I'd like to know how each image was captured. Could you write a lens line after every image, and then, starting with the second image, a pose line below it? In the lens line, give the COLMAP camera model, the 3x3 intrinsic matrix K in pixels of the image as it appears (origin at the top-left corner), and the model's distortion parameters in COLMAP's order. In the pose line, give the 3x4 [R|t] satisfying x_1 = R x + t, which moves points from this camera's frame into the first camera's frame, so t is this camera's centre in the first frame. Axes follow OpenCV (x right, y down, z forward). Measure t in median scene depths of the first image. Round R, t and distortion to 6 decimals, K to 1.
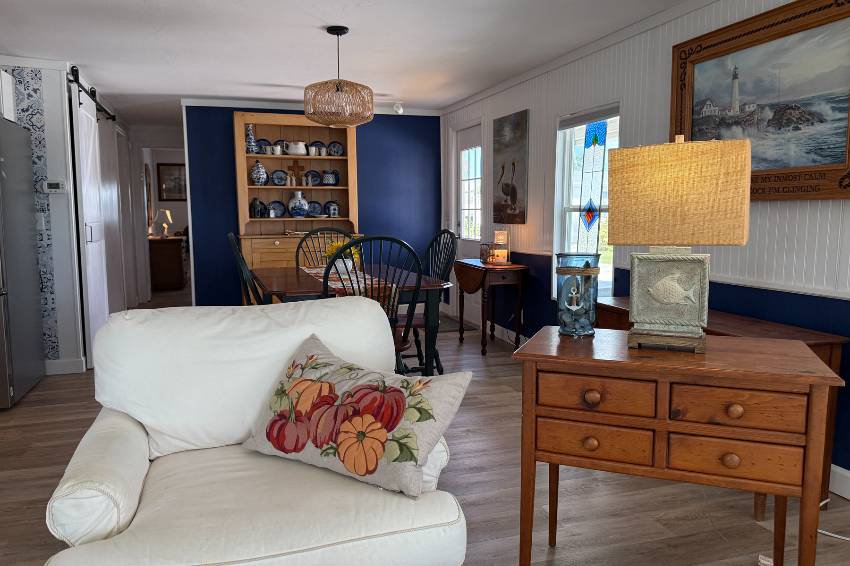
lens RADIAL K [[630.3, 0, 423.8], [0, 630.3, 286.6], [0, 0, 1]] dist [0.038604, -0.037938]
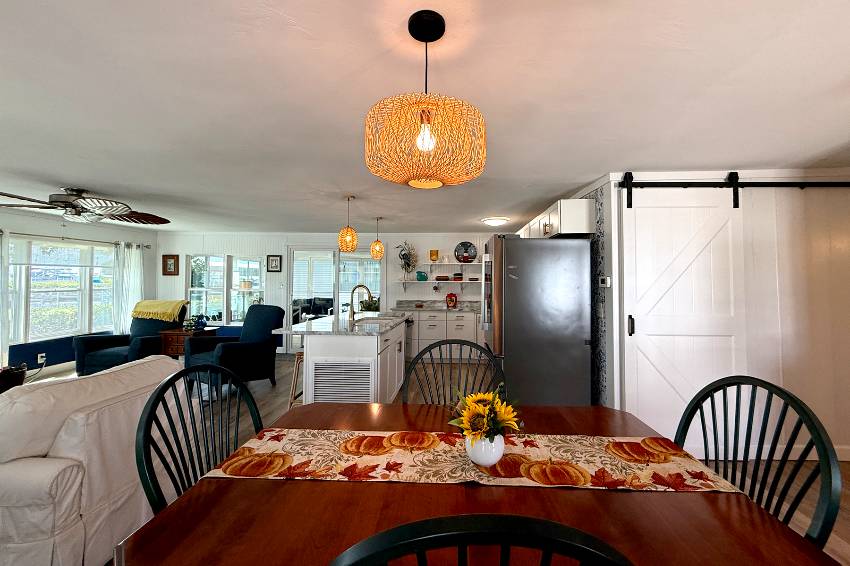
lens RADIAL K [[347.3, 0, 434.9], [0, 347.3, 273.4], [0, 0, 1]] dist [-0.001684, -0.000150]
pose [[-0.359525, -0.023962, -0.932828, 0.117159], [-0.108733, 0.993936, 0.016375, -0.141636], [0.926779, 0.107316, -0.359950, 0.890131]]
